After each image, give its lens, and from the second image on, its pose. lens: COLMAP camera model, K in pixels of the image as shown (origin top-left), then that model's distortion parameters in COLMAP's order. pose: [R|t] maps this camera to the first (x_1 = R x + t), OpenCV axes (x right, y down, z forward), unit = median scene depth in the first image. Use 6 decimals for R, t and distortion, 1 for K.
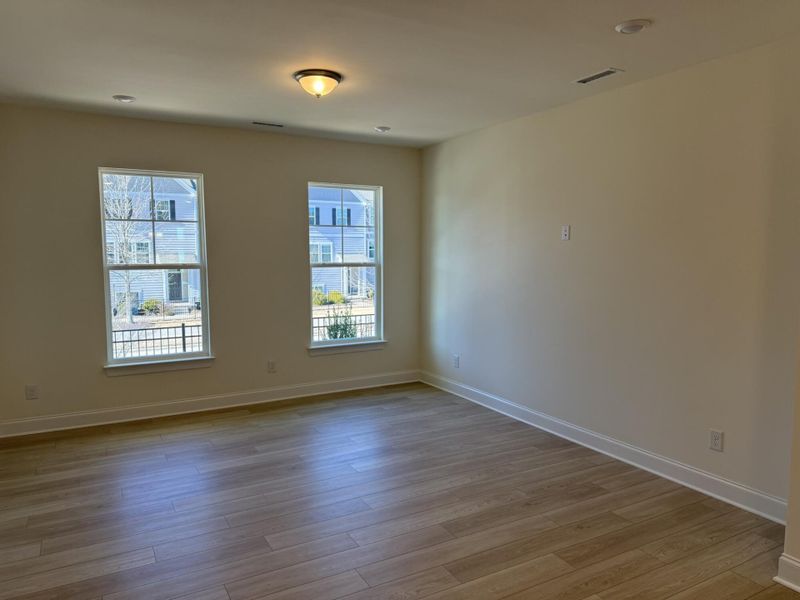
lens RADIAL K [[559.8, 0, 396.4], [0, 559.8, 301.4], [0, 0, 1]] dist [0.104809, -0.128069]
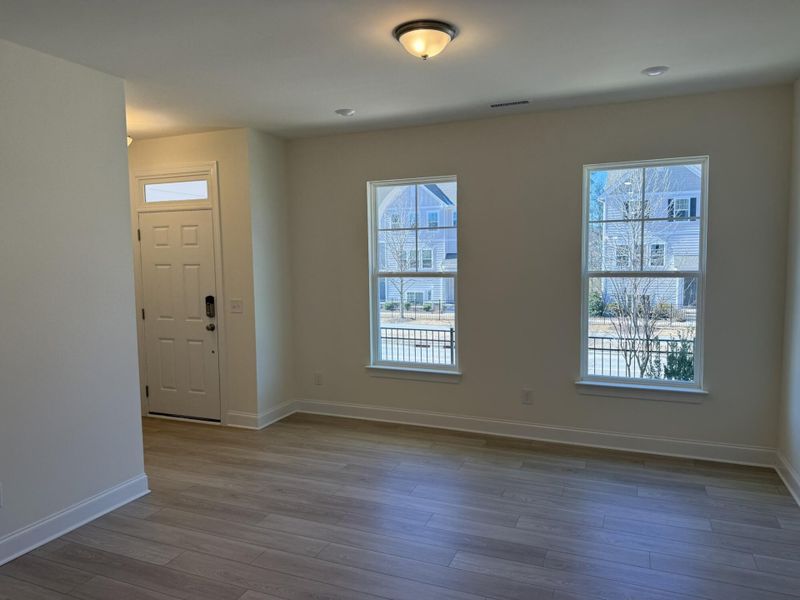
lens RADIAL K [[559.8, 0, 396.4], [0, 559.8, 301.4], [0, 0, 1]] dist [0.104809, -0.128069]
pose [[0.618317, 0.057958, -0.783789, 0.320292], [-0.060108, 0.997844, 0.026369, -0.036543], [0.783627, 0.030807, 0.620467, 0.353698]]
